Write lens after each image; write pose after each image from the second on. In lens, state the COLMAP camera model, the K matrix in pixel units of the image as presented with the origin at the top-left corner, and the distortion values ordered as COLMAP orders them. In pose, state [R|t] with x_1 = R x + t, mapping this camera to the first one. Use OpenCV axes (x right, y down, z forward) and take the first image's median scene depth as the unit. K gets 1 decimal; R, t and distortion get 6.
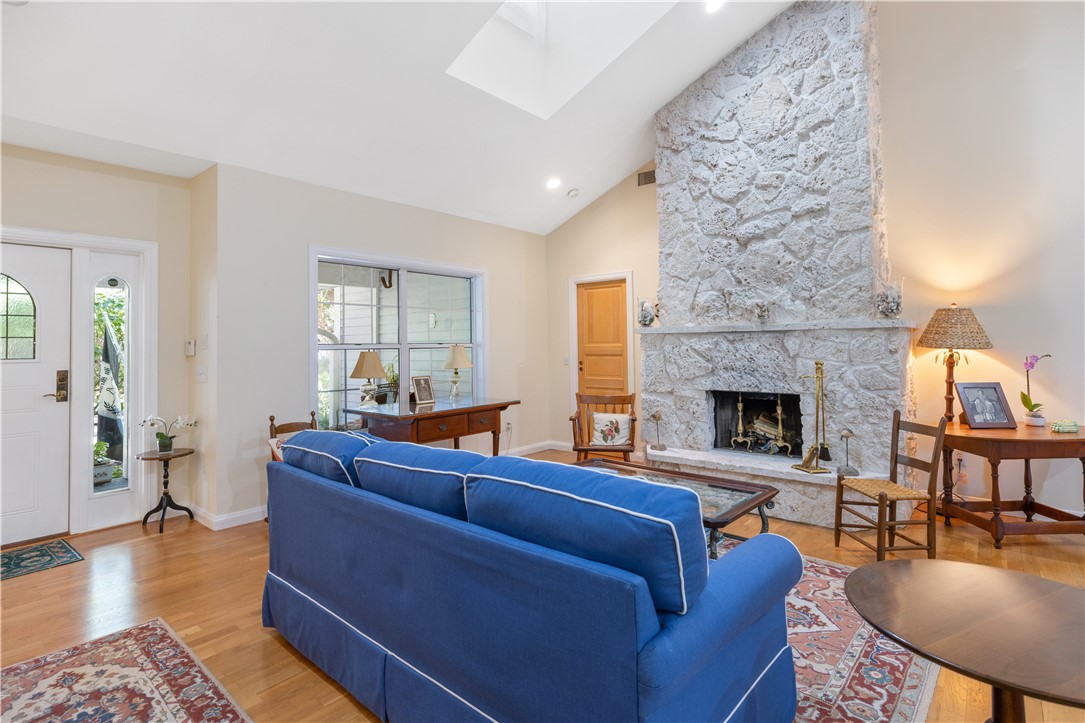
lens RADIAL K [[541.3, 0, 543.3], [0, 541.3, 334.5], [0, 0, 1]] dist [-0.000887, -0.000274]
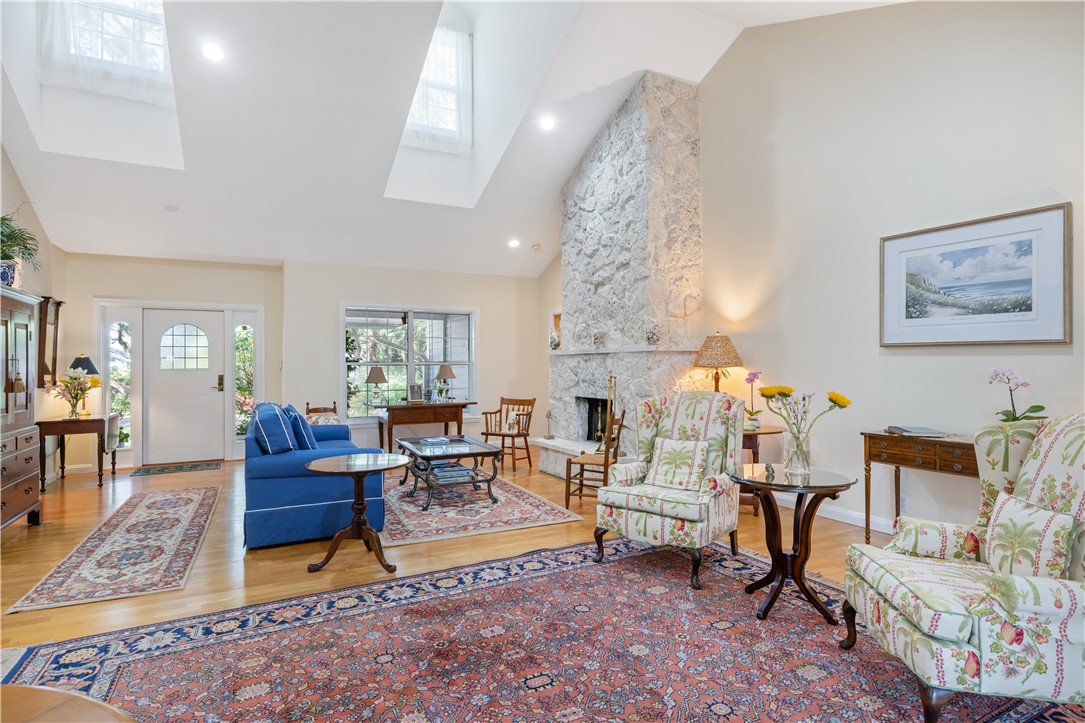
lens RADIAL K [[564.0, 0, 537.8], [0, 564.0, 365.8], [0, 0, 1]] dist [-0.004470, 0.000109]
pose [[0.924838, 0.006398, -0.380308, 0.808609], [0.002307, 0.999746, 0.022427, -0.007362], [0.380355, -0.021619, 0.924588, -0.371411]]
